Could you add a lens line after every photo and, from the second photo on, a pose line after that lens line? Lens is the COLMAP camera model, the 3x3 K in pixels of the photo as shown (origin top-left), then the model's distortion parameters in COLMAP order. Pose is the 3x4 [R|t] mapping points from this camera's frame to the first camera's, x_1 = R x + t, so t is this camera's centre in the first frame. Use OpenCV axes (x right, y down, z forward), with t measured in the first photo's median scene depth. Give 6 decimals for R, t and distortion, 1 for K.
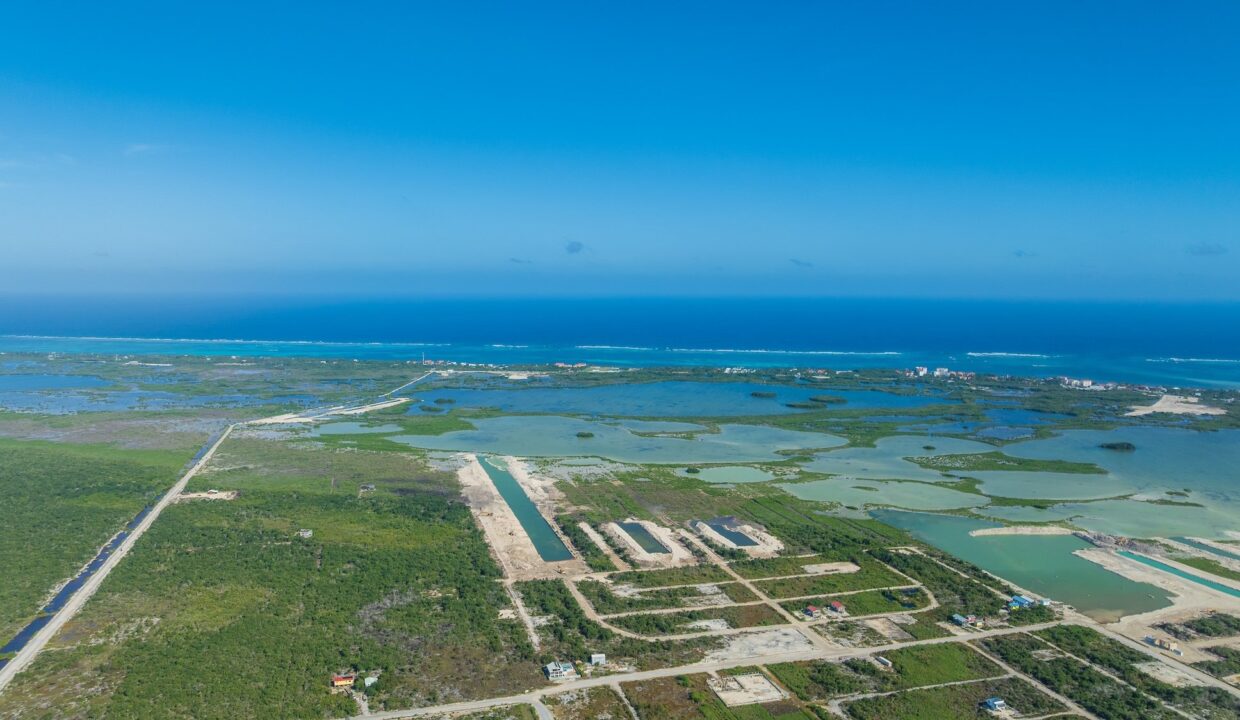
lens RADIAL K [[901.1, 0, 622.1], [0, 901.1, 350.2], [0, 0, 1]] dist [-0.028195, 0.022910]
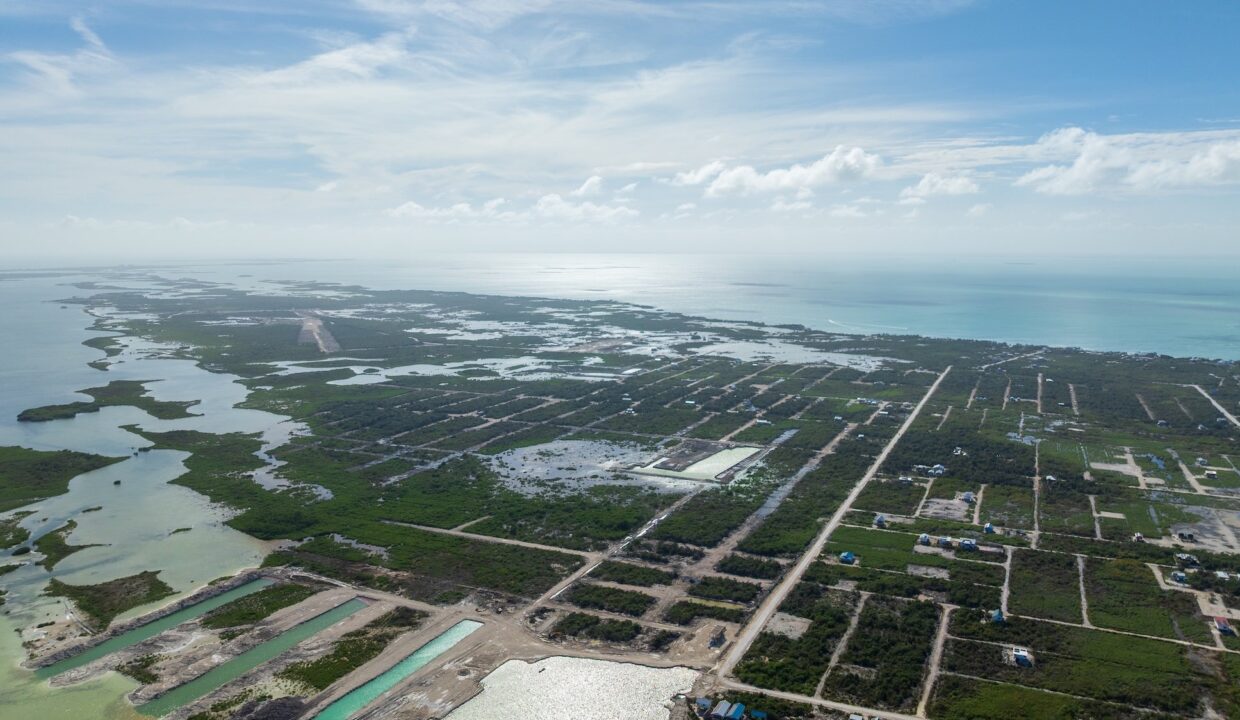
lens RADIAL K [[901.1, 0, 616.8], [0, 901.1, 353.4], [0, 0, 1]] dist [-0.028195, 0.022910]
pose [[-0.753154, -0.085585, 0.652253, 0.081996], [0.043556, 0.982838, 0.179257, -0.088355], [-0.656400, 0.163417, -0.736501, 1.245340]]
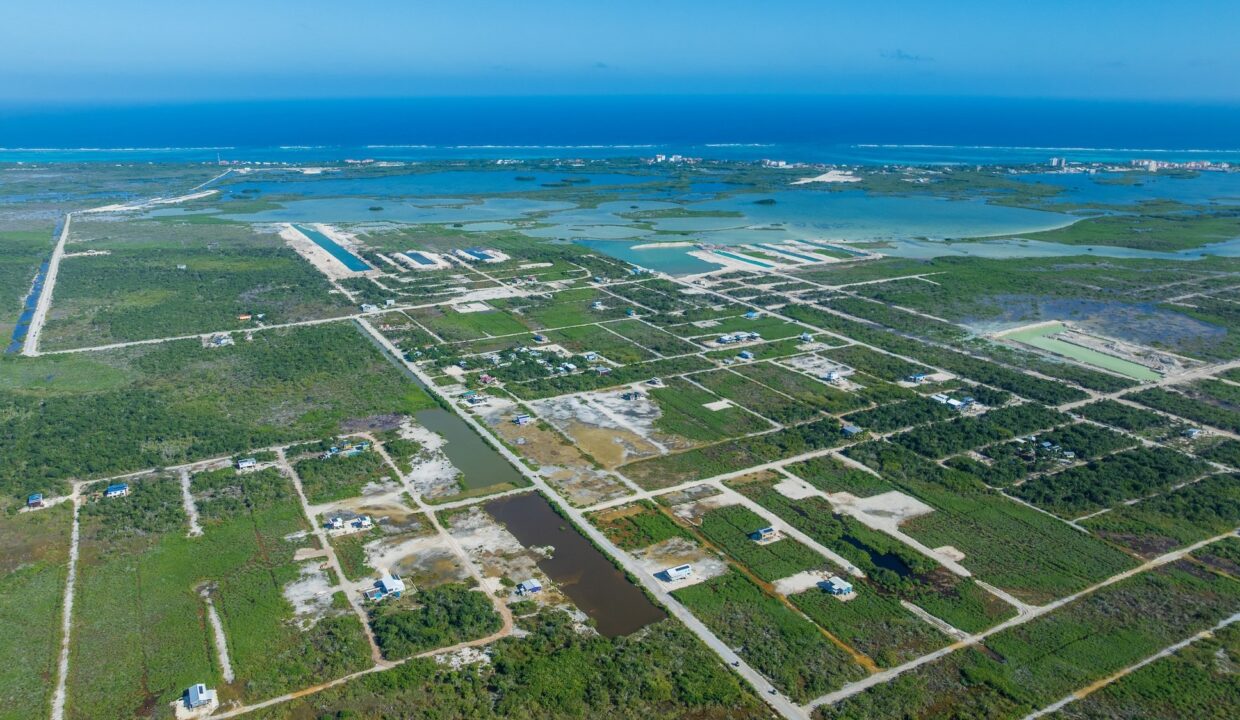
lens RADIAL K [[901.1, 0, 621.7], [0, 901.1, 357.3], [0, 0, 1]] dist [-0.028195, 0.022910]
pose [[0.975008, -0.070995, 0.210520, 0.026646], [0.023018, 0.974749, 0.222113, 0.043057], [-0.220973, -0.211716, 0.952023, -0.589173]]
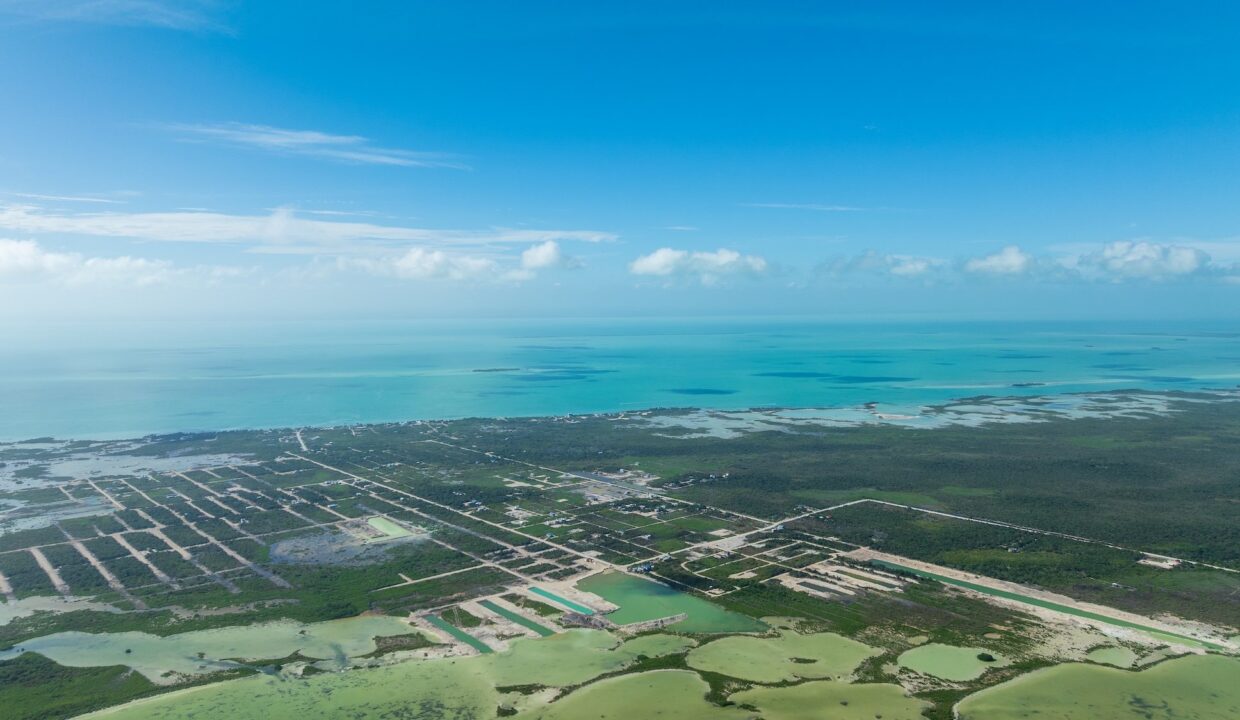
lens RADIAL K [[901.1, 0, 619.2], [0, 901.1, 349.6], [0, 0, 1]] dist [-0.028195, 0.022910]
pose [[-0.906717, 0.020847, -0.421223, 1.140844], [-0.034156, 0.991867, 0.122612, -0.398648], [0.420353, 0.125562, -0.898631, 2.320078]]
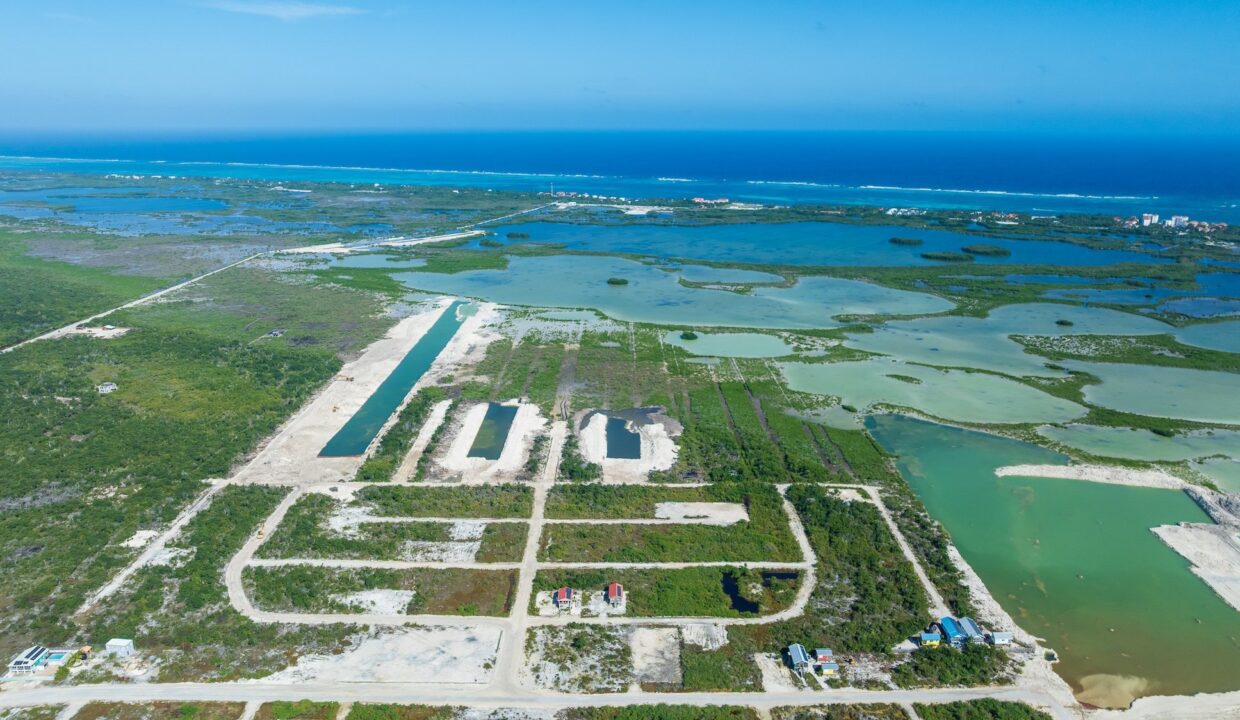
lens RADIAL K [[901.1, 0, 619.3], [0, 901.1, 359.7], [0, 0, 1]] dist [-0.028195, 0.022910]
pose [[0.962032, 0.069804, -0.263858, 0.317170], [-0.019715, 0.981989, 0.187905, 0.018662], [0.272222, -0.175568, 0.946082, 0.382475]]
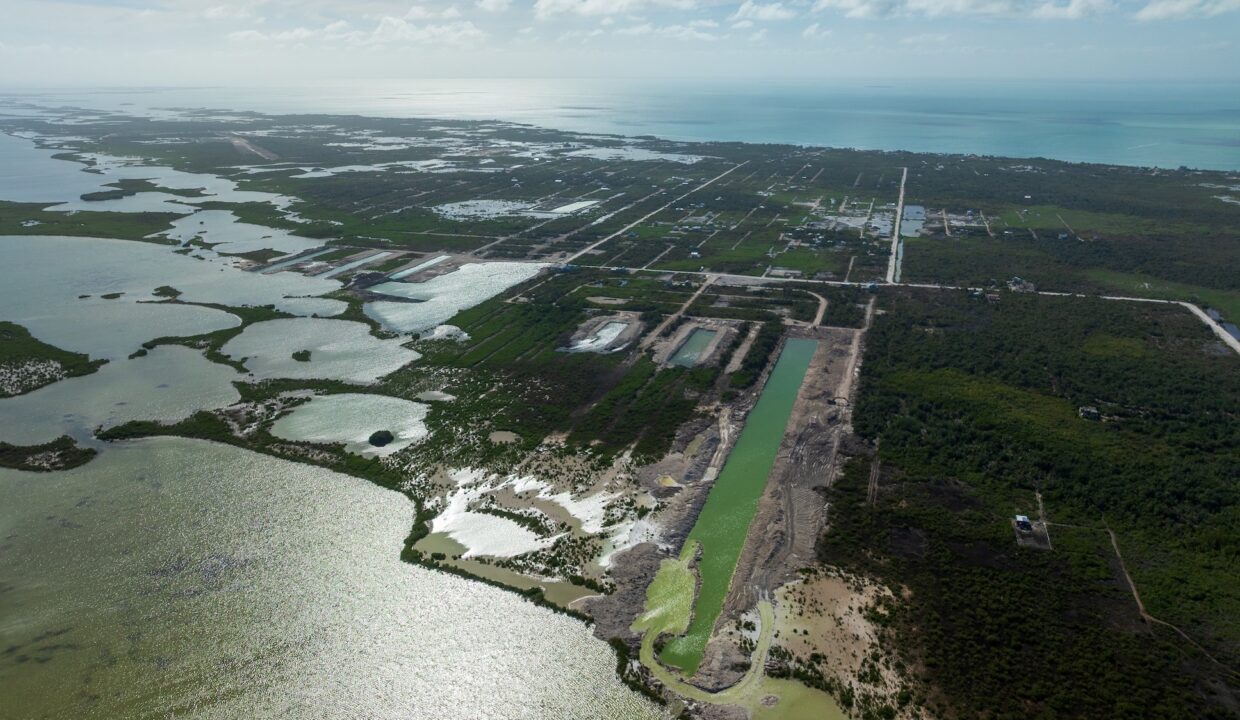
lens RADIAL K [[901.1, 0, 616.2], [0, 901.1, 366.9], [0, 0, 1]] dist [-0.028195, 0.022910]
pose [[-0.830928, -0.179498, 0.526630, -0.431481], [0.038176, 0.925905, 0.375823, -0.135875], [-0.555069, 0.332386, -0.762508, 1.864860]]
